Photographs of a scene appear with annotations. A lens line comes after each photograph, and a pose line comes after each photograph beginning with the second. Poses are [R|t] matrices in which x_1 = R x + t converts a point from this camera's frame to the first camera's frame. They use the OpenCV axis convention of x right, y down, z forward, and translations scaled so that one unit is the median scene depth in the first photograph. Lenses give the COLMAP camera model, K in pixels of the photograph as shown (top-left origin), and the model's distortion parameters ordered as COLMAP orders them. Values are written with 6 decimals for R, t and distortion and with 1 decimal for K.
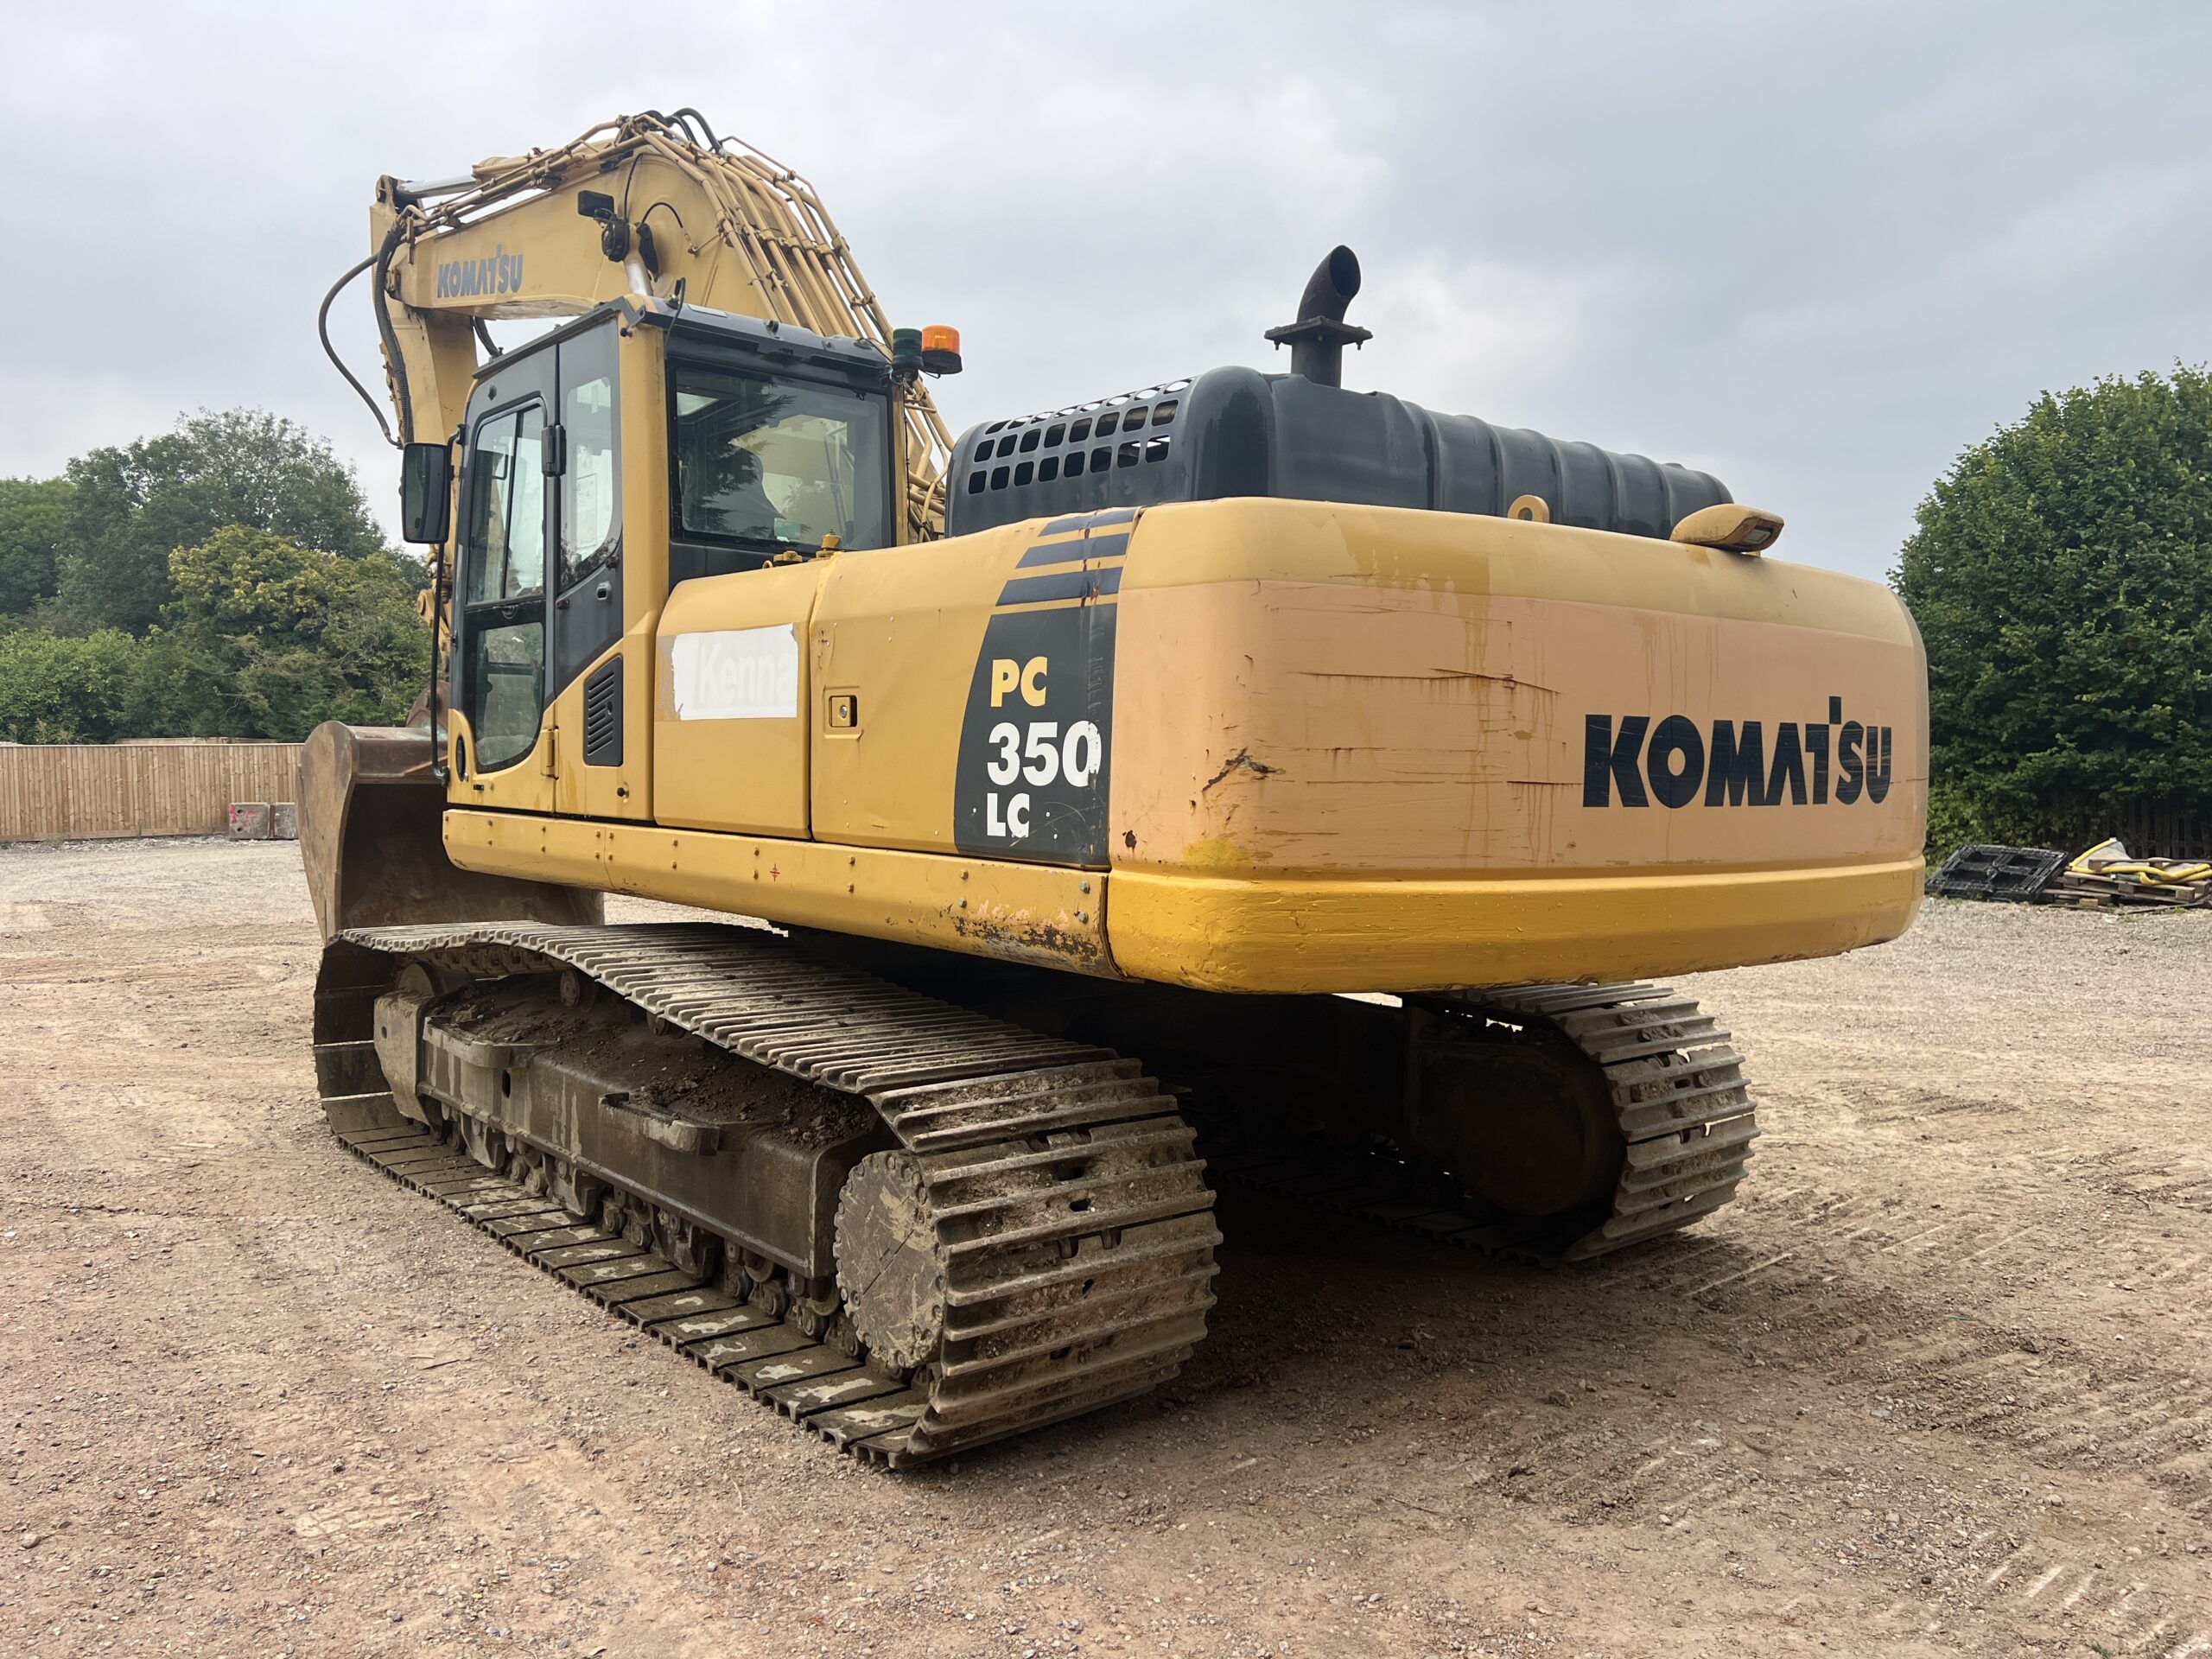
lens RADIAL K [[1657.4, 0, 1111.1], [0, 1657.4, 821.1], [0, 0, 1]] dist [0.067228, -0.083204]
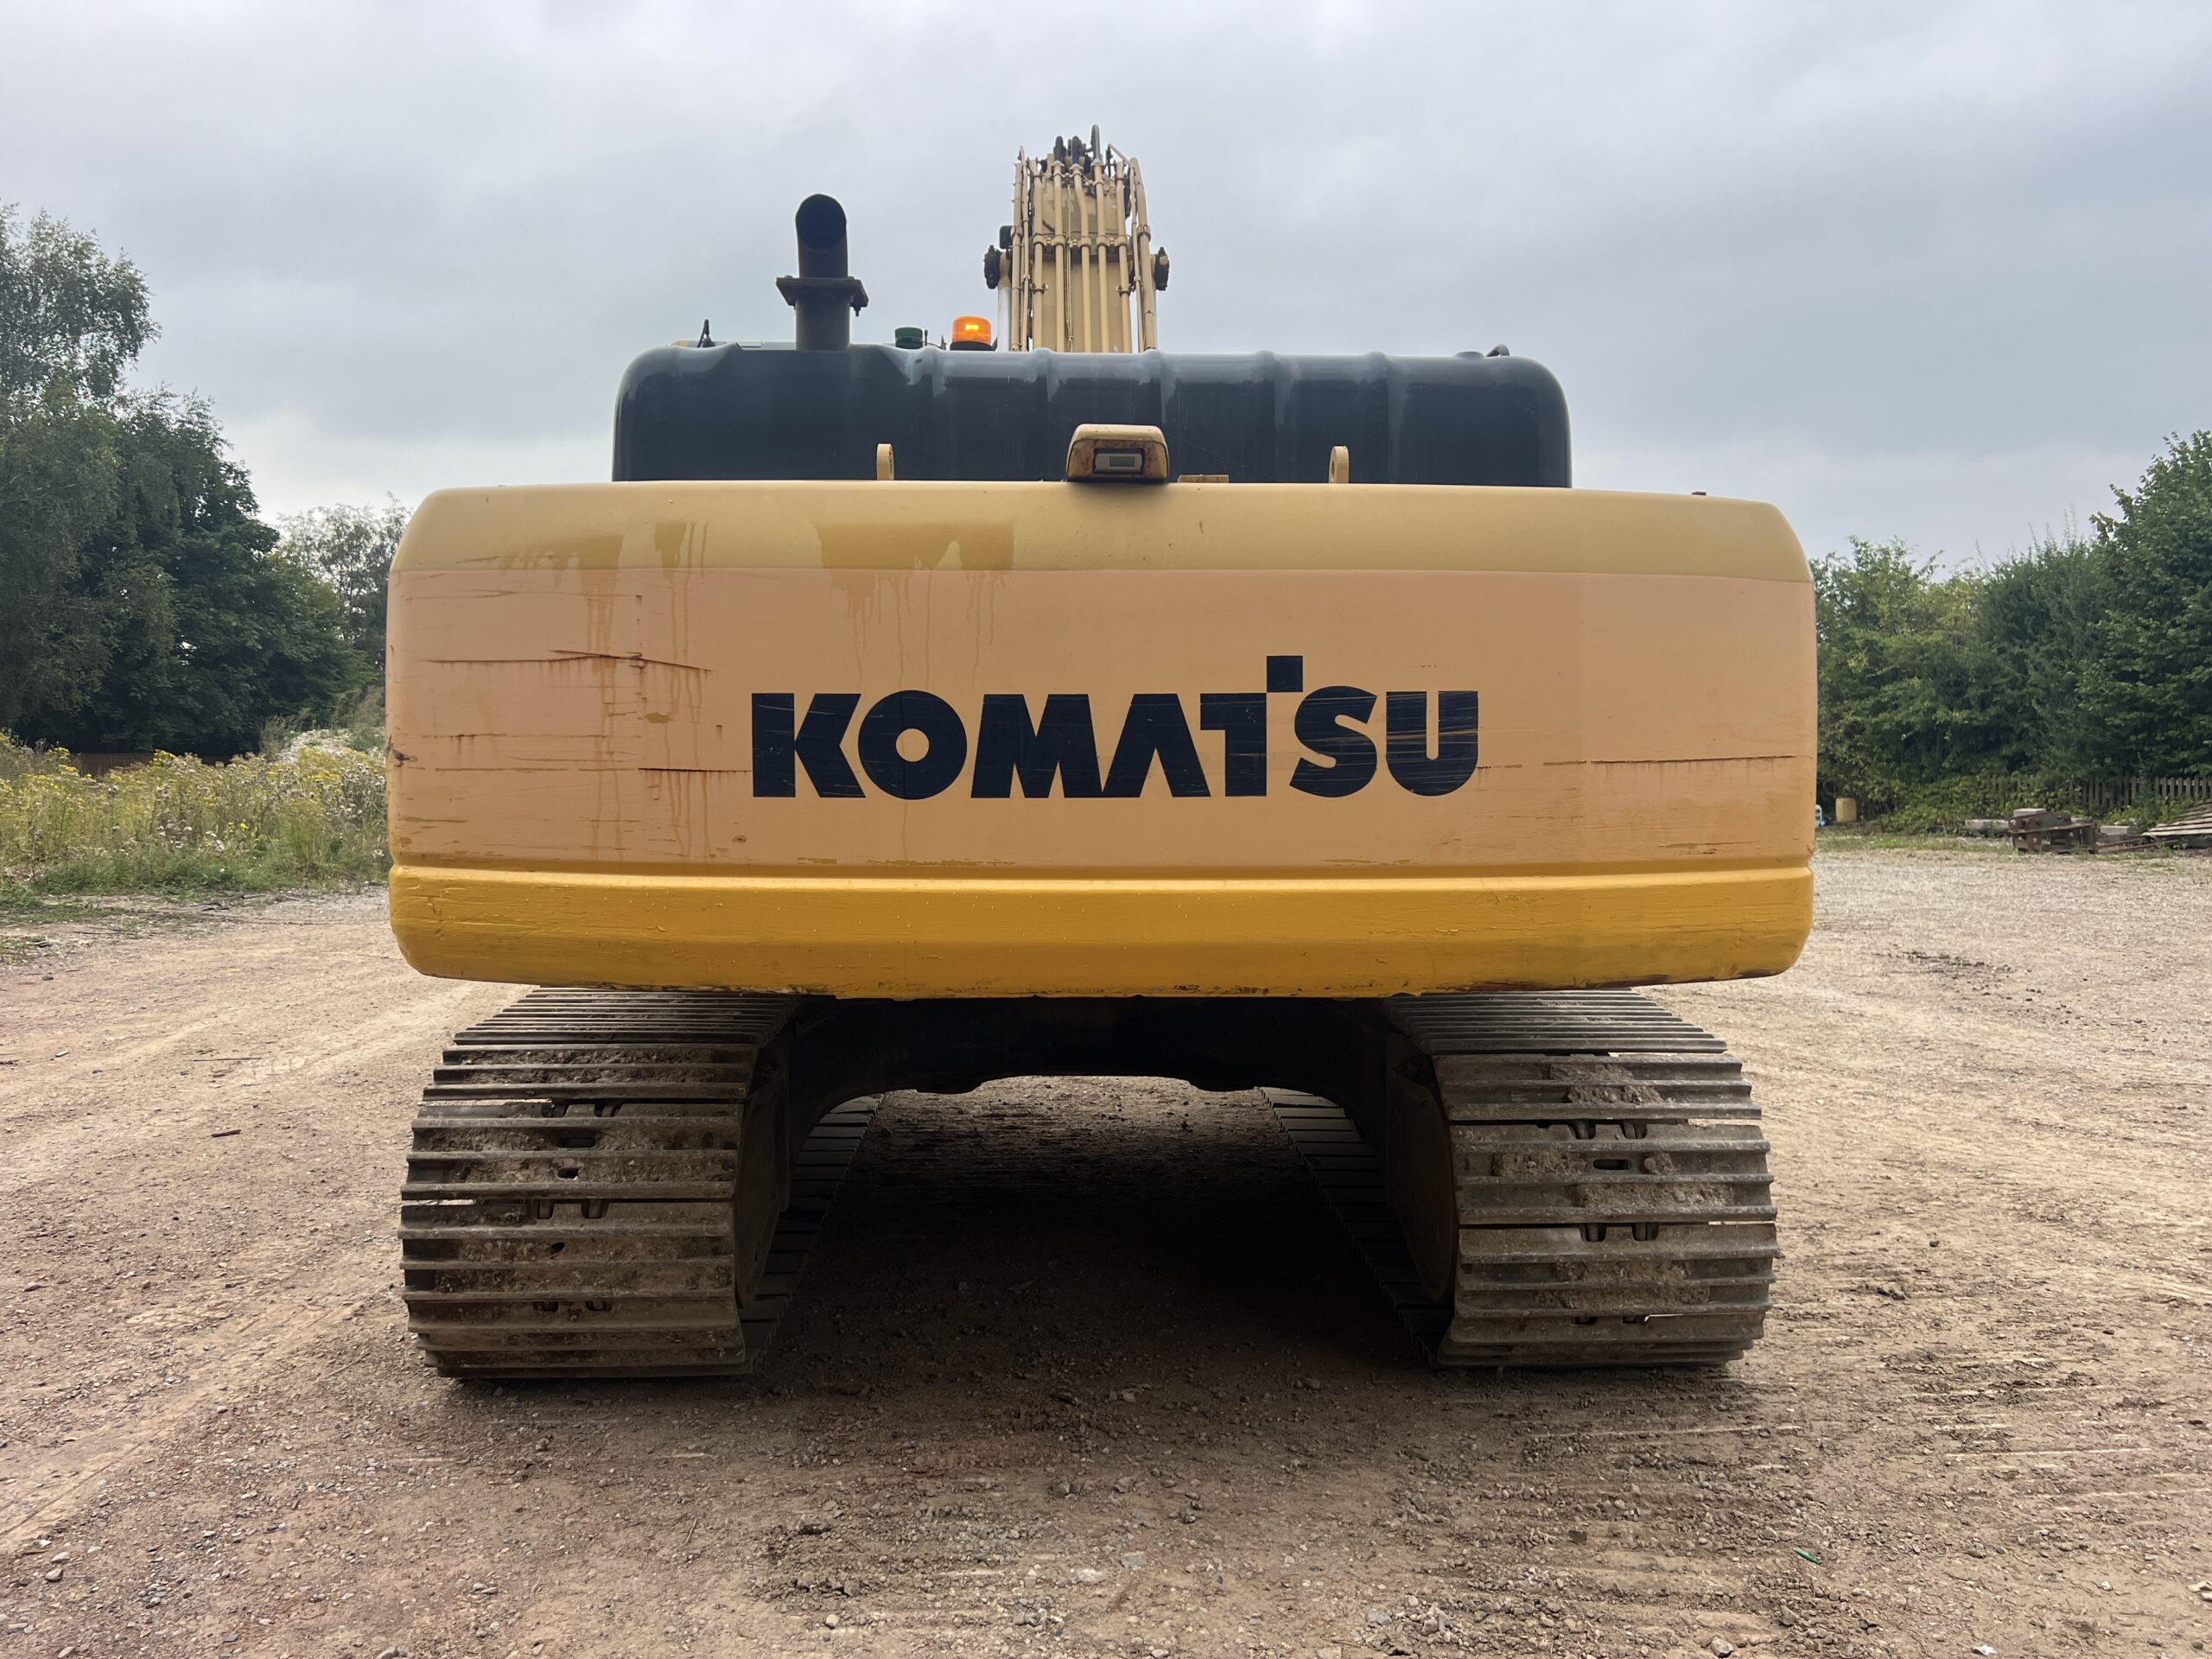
lens RADIAL K [[1657.4, 0, 1108.3], [0, 1657.4, 831.2], [0, 0, 1]] dist [0.067228, -0.083204]
pose [[0.785885, 0.019865, -0.618054, 0.934313], [-0.011059, 0.999776, 0.018071, -0.007877], [0.618274, -0.007367, 0.785928, 0.397220]]
